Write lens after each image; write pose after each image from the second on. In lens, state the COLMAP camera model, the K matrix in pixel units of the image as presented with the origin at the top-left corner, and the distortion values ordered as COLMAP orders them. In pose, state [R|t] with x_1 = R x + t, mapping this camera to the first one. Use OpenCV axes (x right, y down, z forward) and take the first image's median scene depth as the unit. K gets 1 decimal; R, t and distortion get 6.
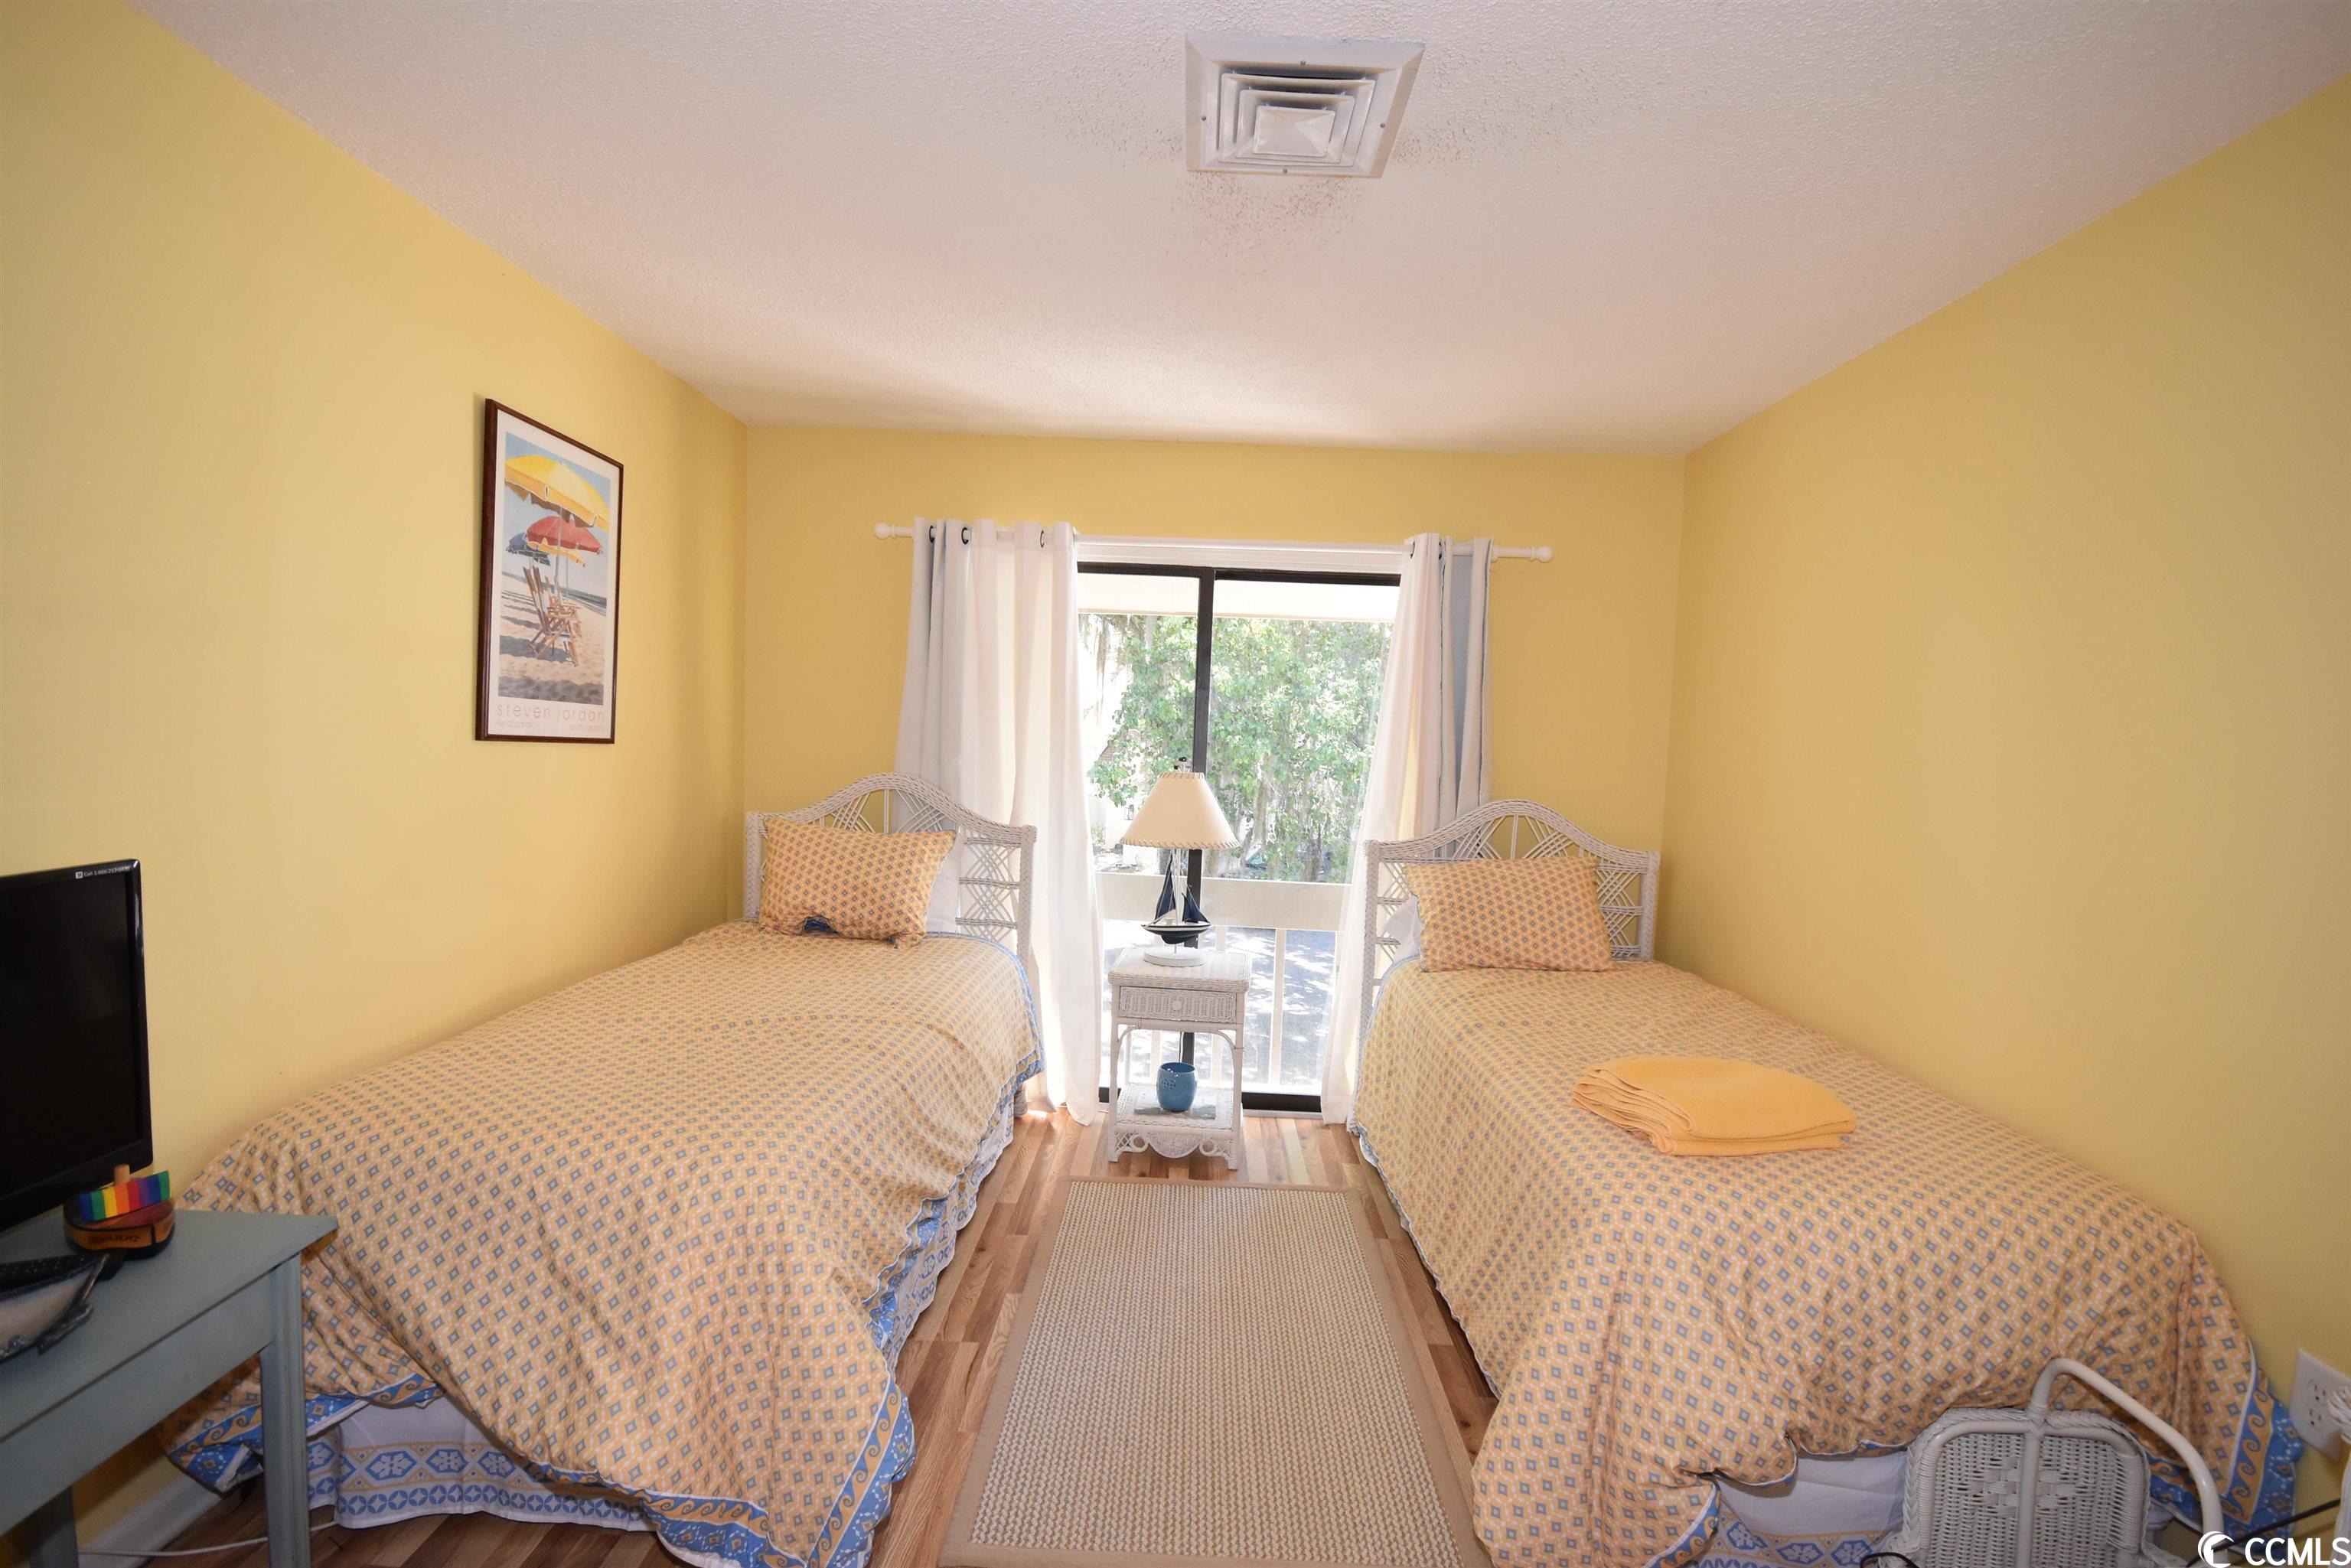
lens RADIAL K [[1024.2, 0, 1180.6], [0, 1024.2, 788.0], [0, 0, 1]] dist [-0.003656, -0.000373]
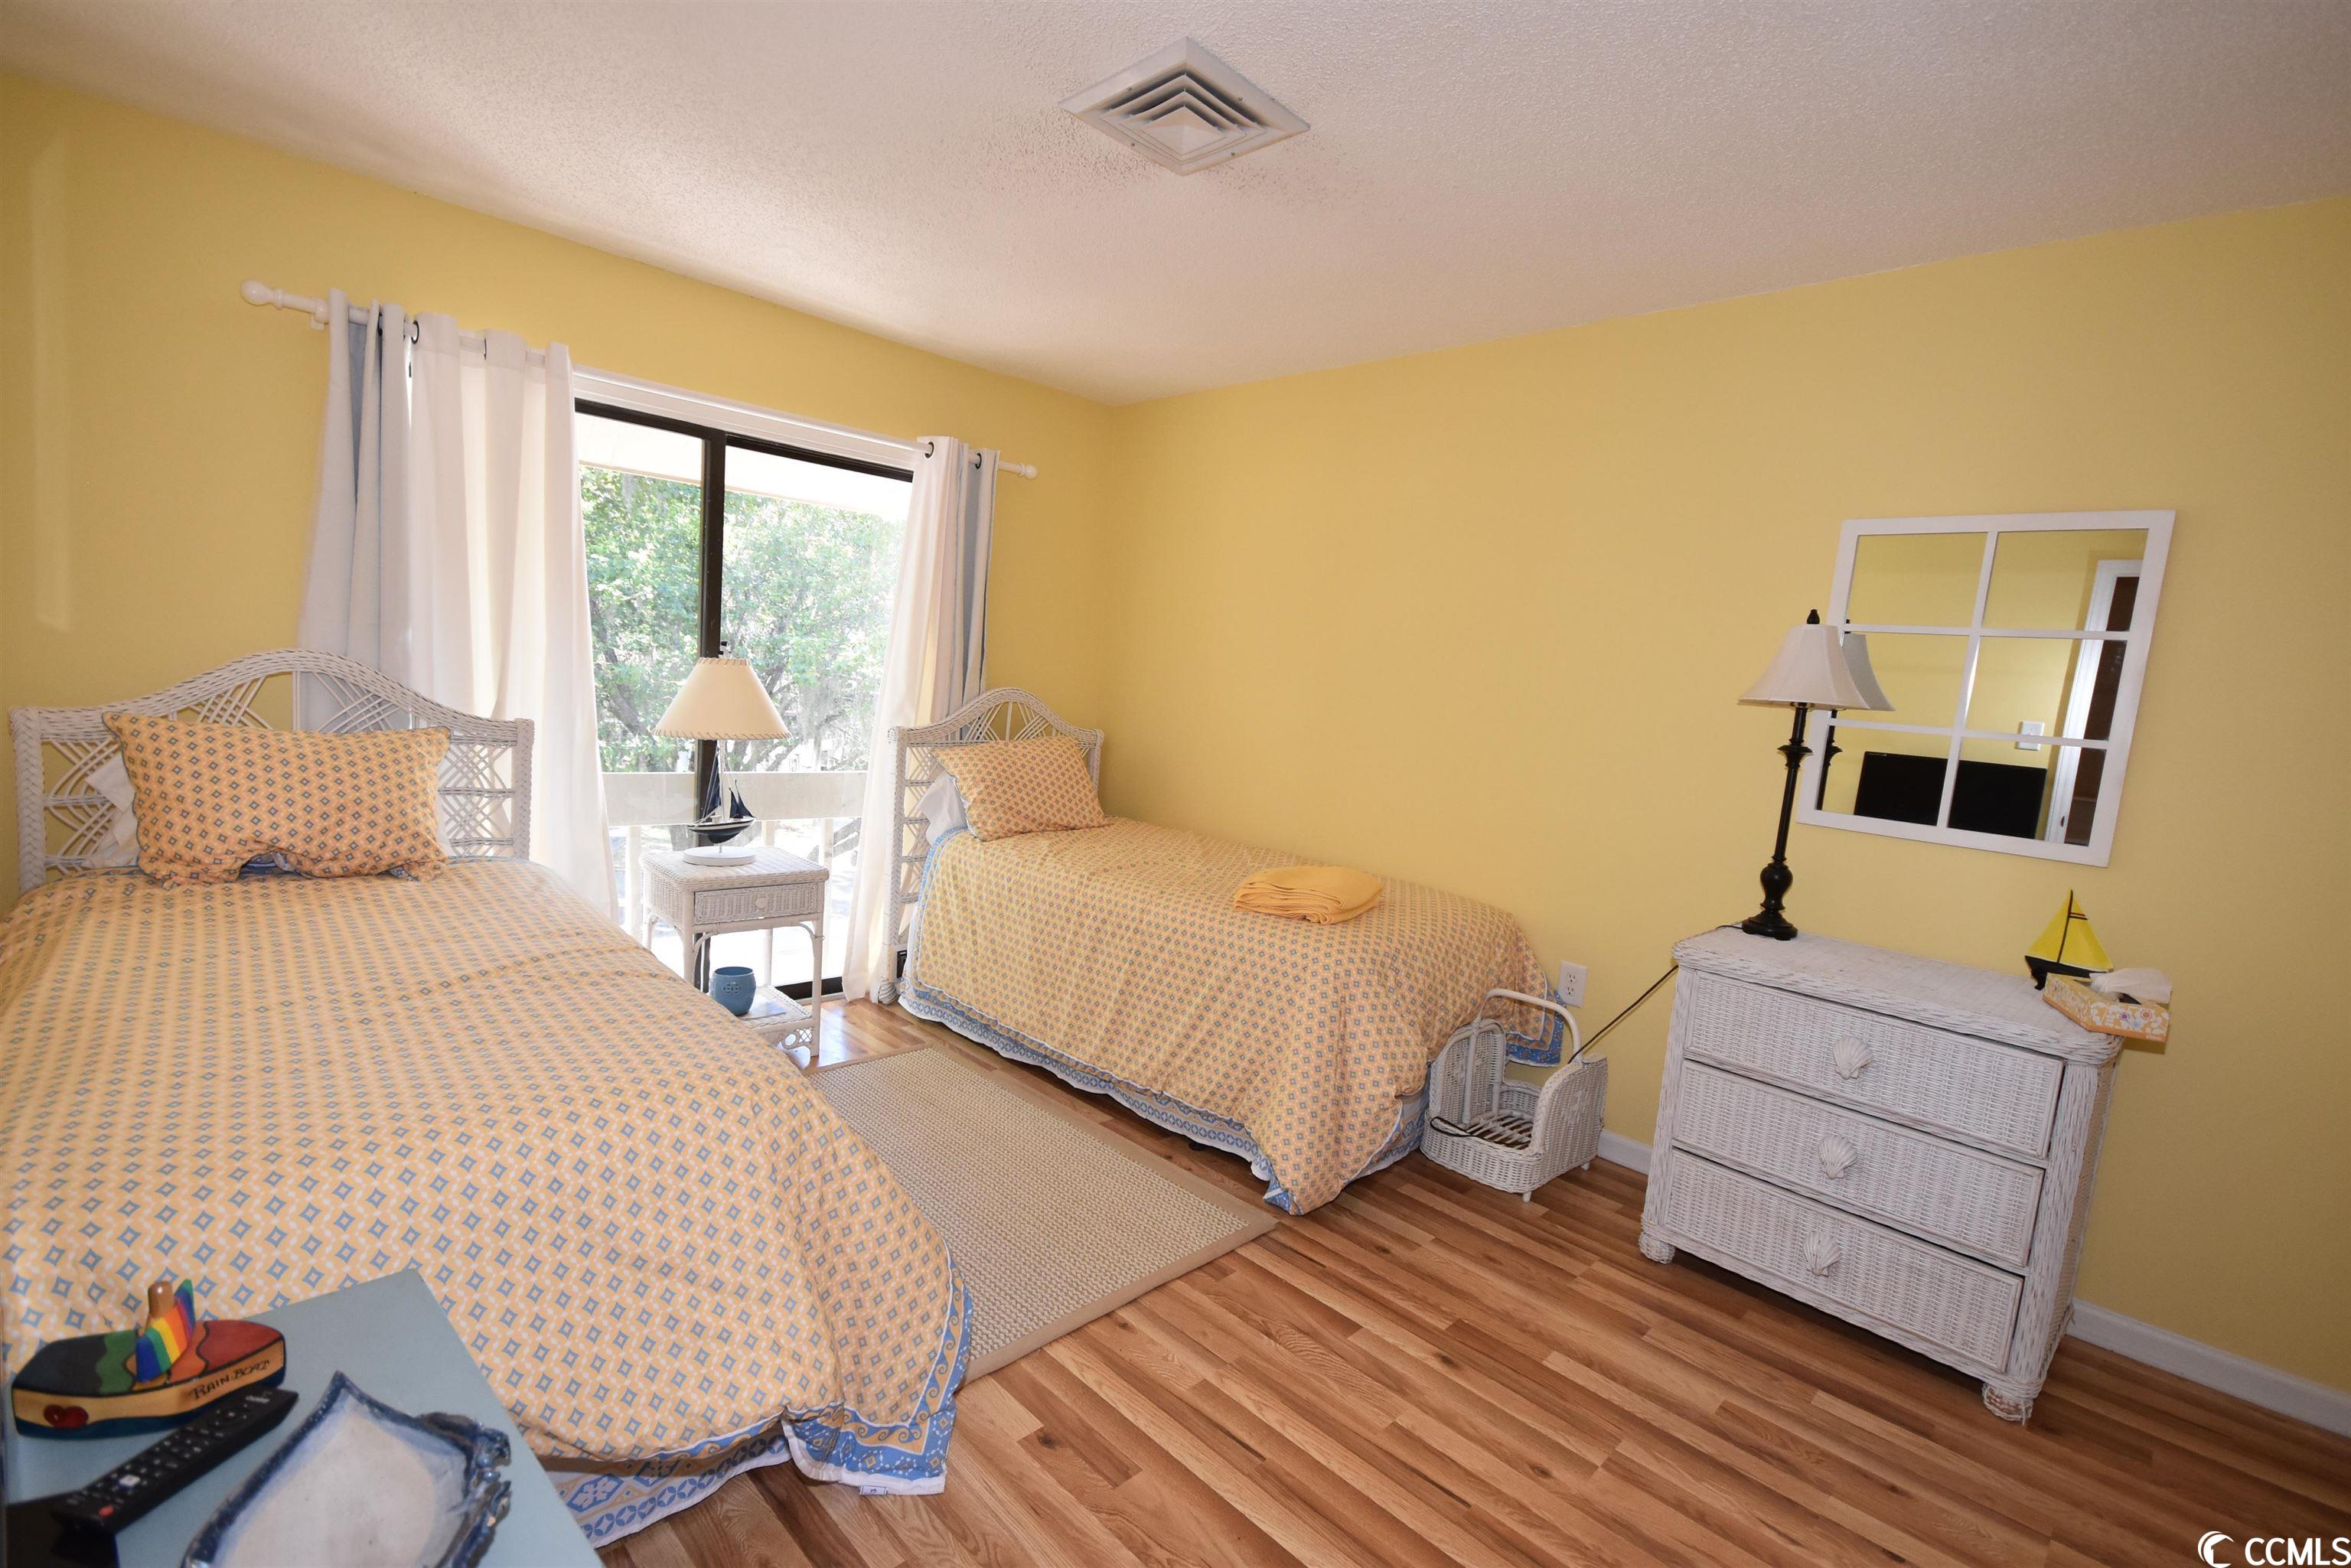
lens RADIAL K [[1045.1, 0, 1171.9], [0, 1045.1, 784.9], [0, 0, 1]] dist [0.001041, 0.000245]
pose [[0.698497, -0.063986, 0.712746, -0.394734], [-0.013731, 0.994613, 0.102747, -0.003916], [-0.715481, -0.081555, 0.693856, 0.048510]]
